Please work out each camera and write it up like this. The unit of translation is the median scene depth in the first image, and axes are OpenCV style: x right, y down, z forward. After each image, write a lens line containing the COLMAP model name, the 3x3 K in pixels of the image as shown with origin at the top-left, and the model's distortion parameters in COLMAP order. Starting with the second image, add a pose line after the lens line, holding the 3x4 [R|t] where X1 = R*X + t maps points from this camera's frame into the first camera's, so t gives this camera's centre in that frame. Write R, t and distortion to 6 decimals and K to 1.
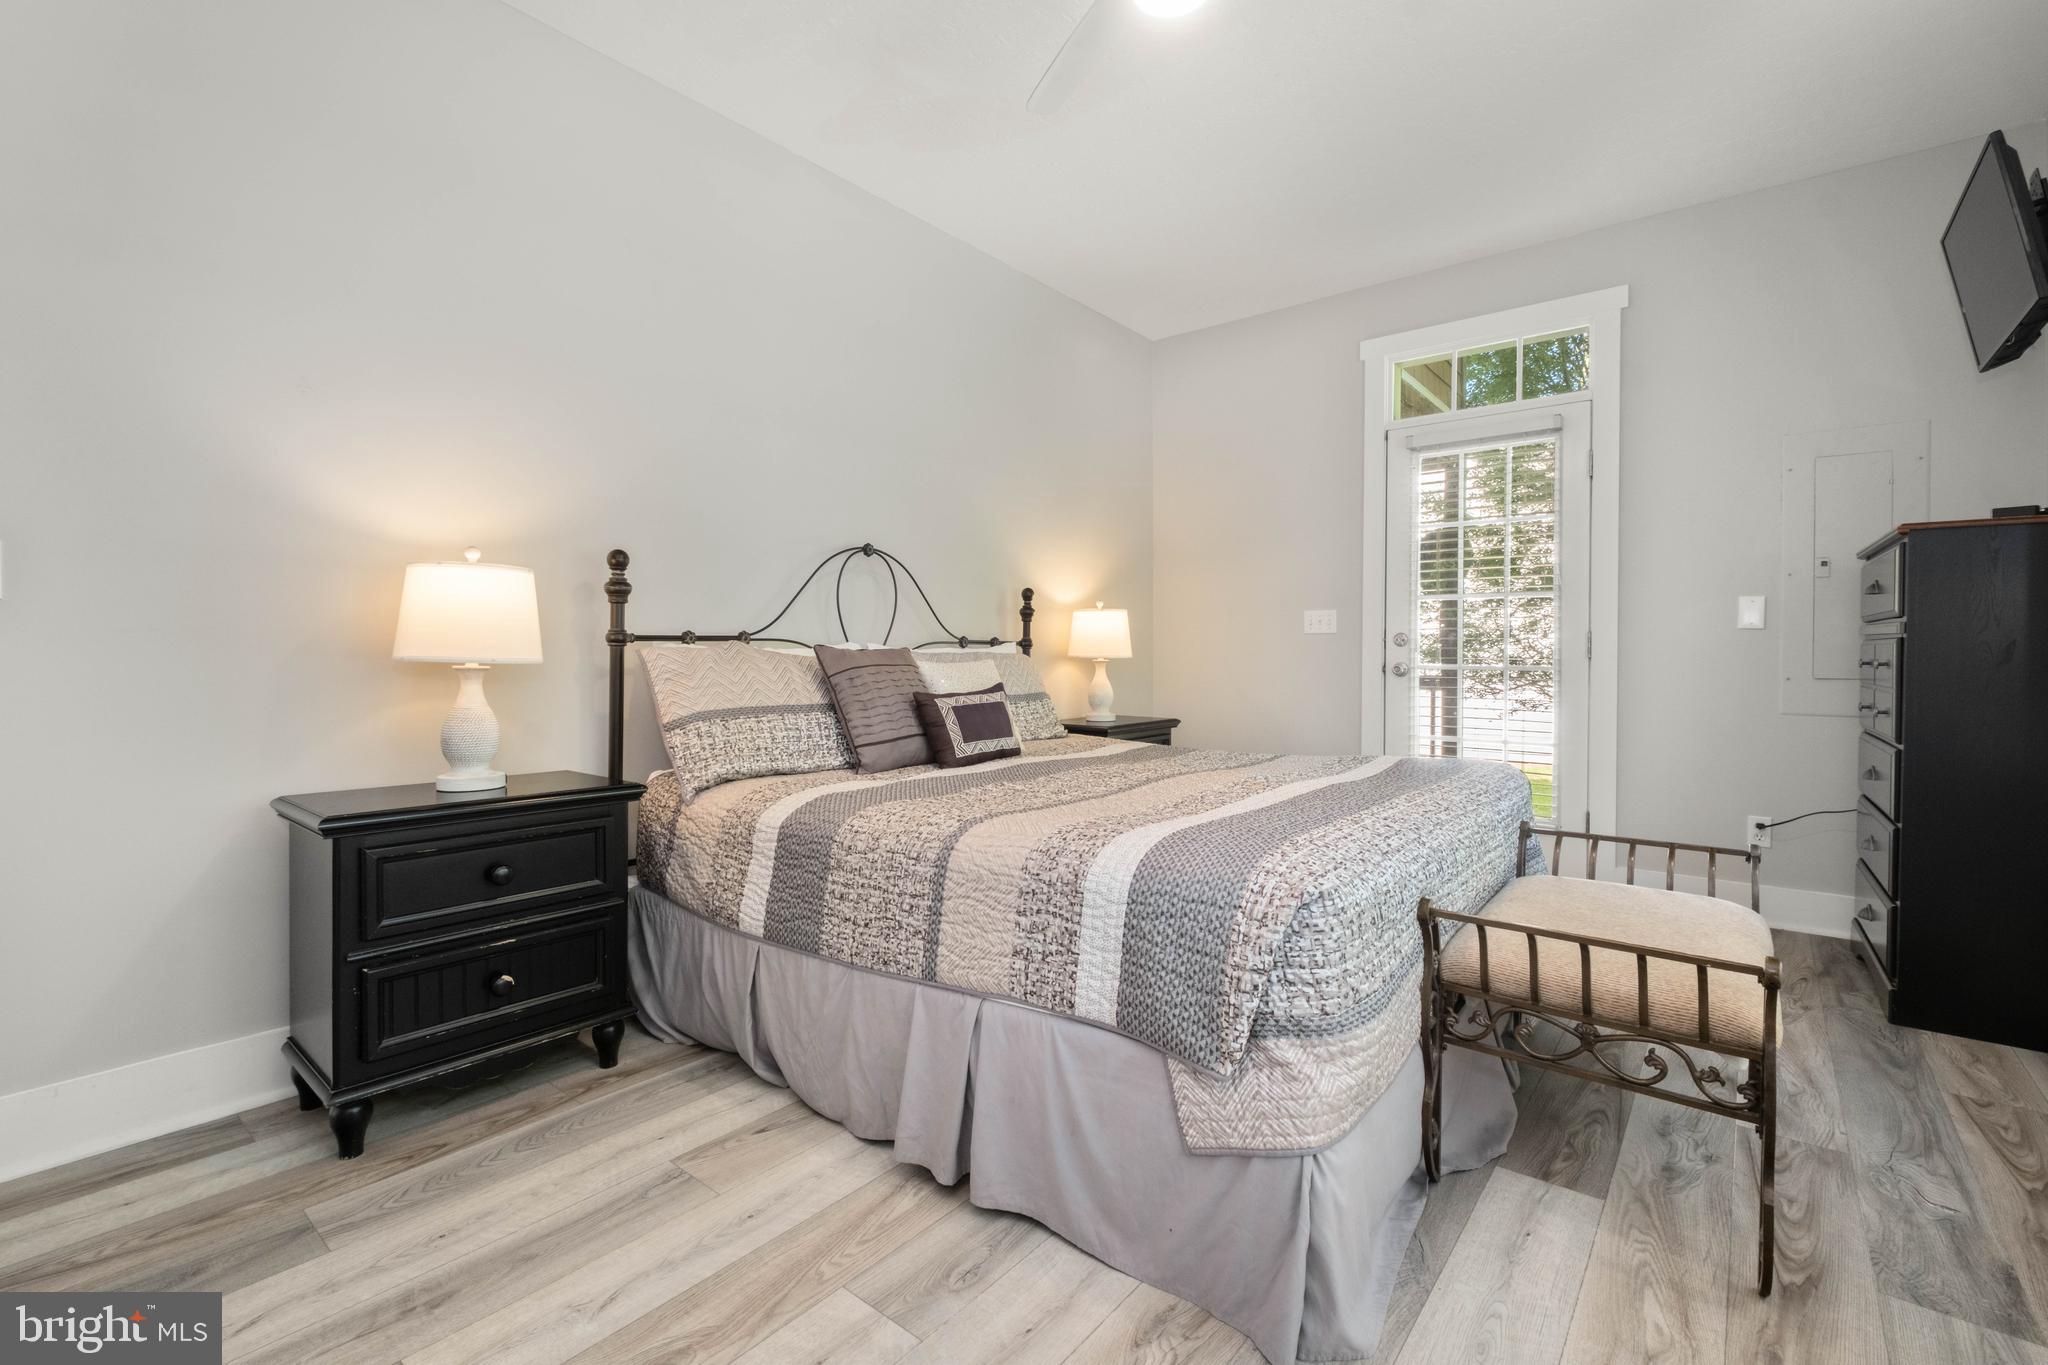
lens RADIAL K [[891.6, 0, 1026.0], [0, 891.6, 672.3], [0, 0, 1]] dist [0.003902, -0.006218]
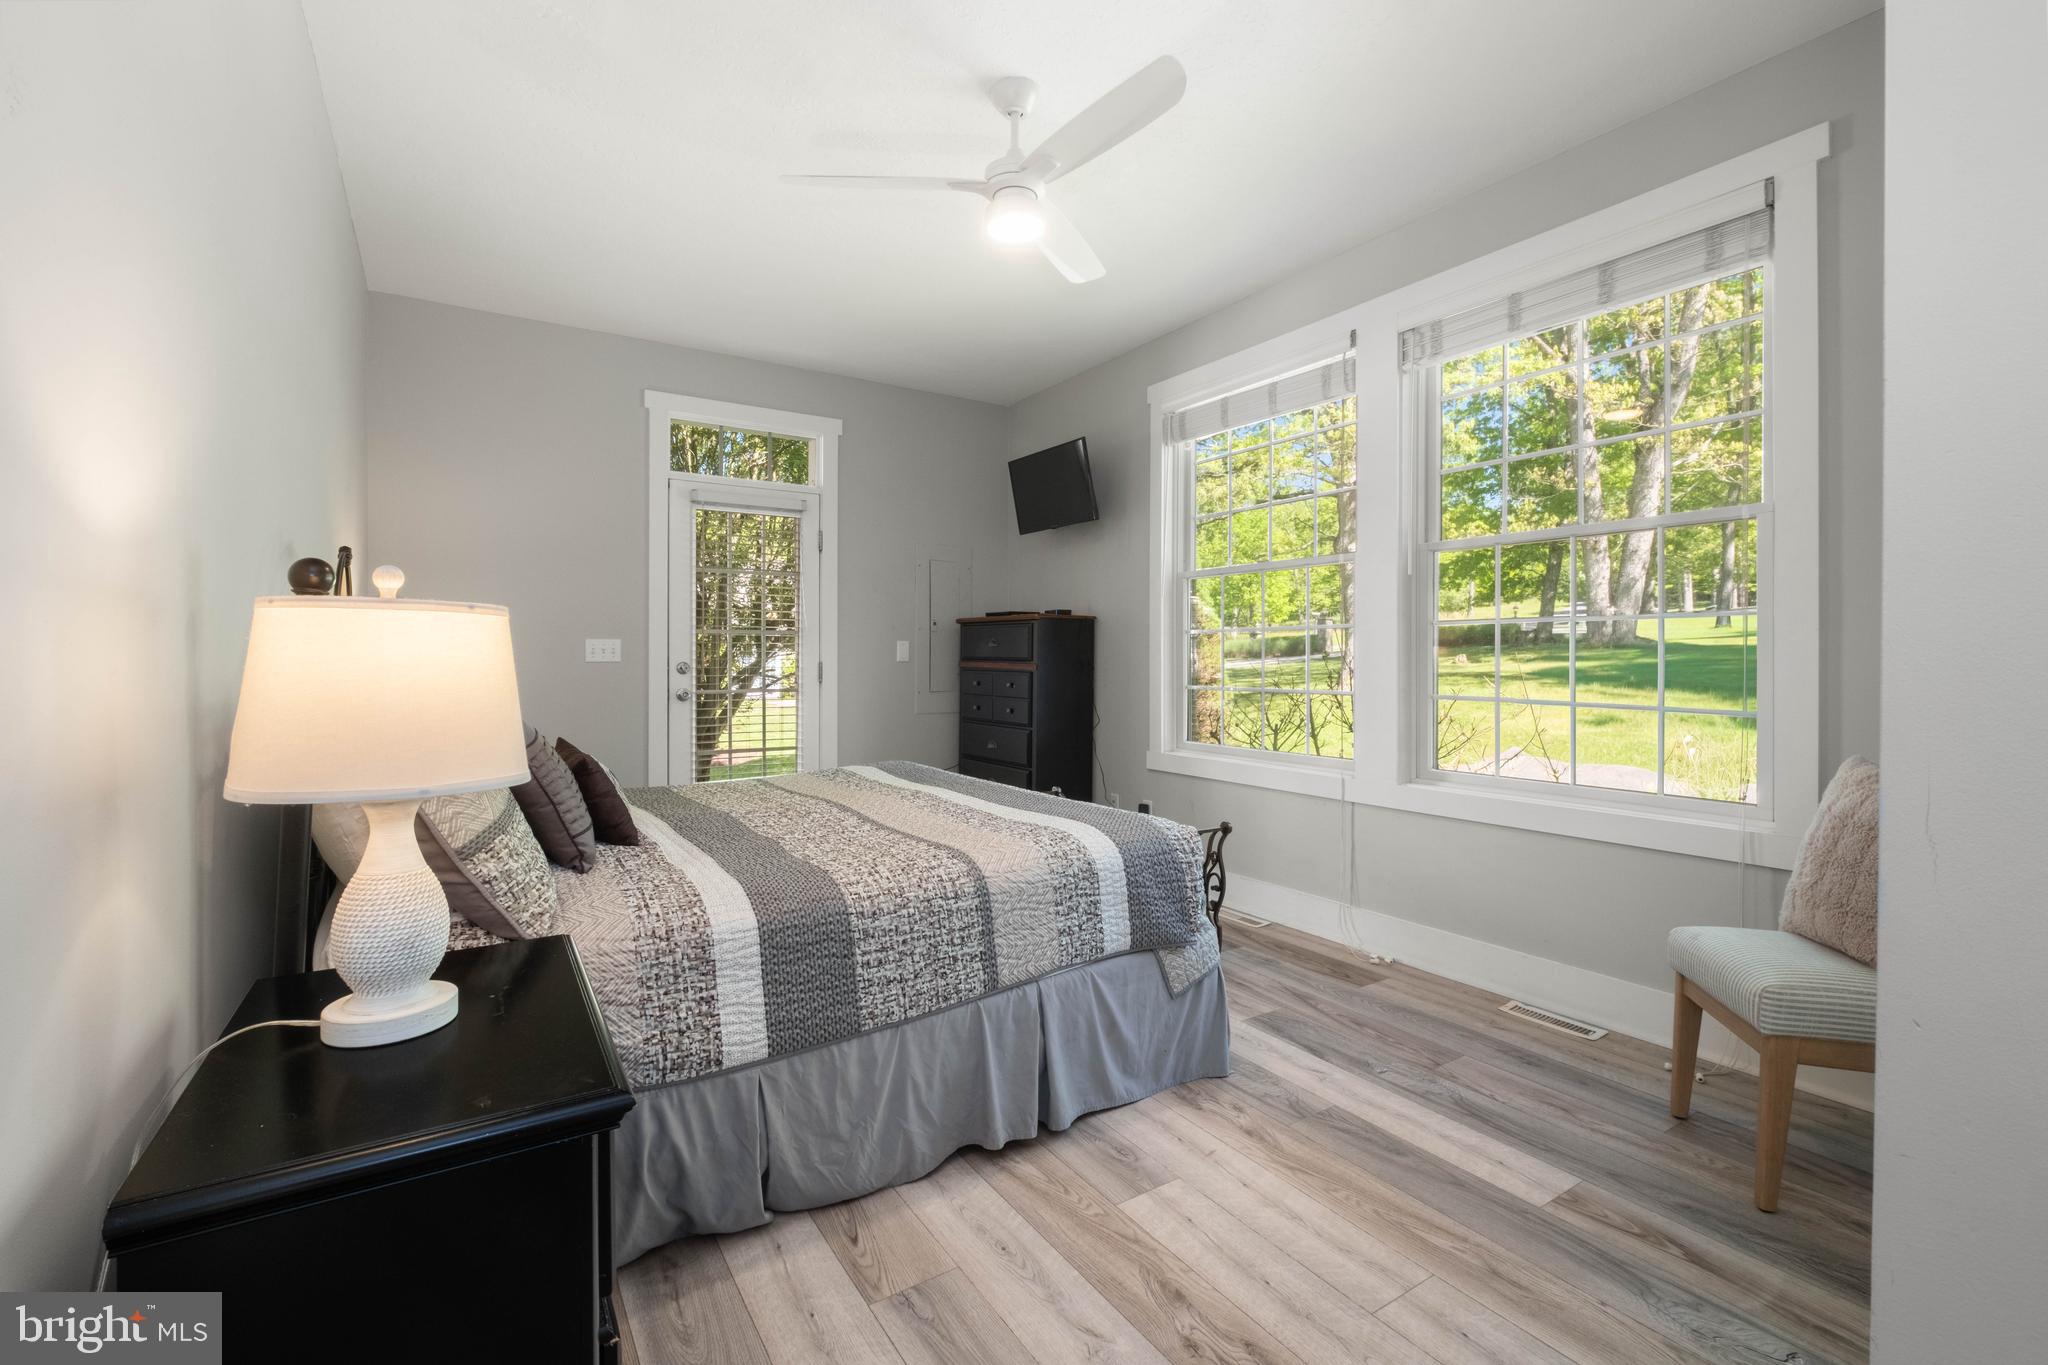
lens RADIAL K [[891.6, 0, 1026.0], [0, 891.6, 672.3], [0, 0, 1]] dist [0.003902, -0.006218]
pose [[0.307582, -0.019574, 0.951320, -1.193419], [0.018277, 0.999725, 0.014660, -0.093428], [-0.951346, 0.012878, 0.307856, 0.574714]]
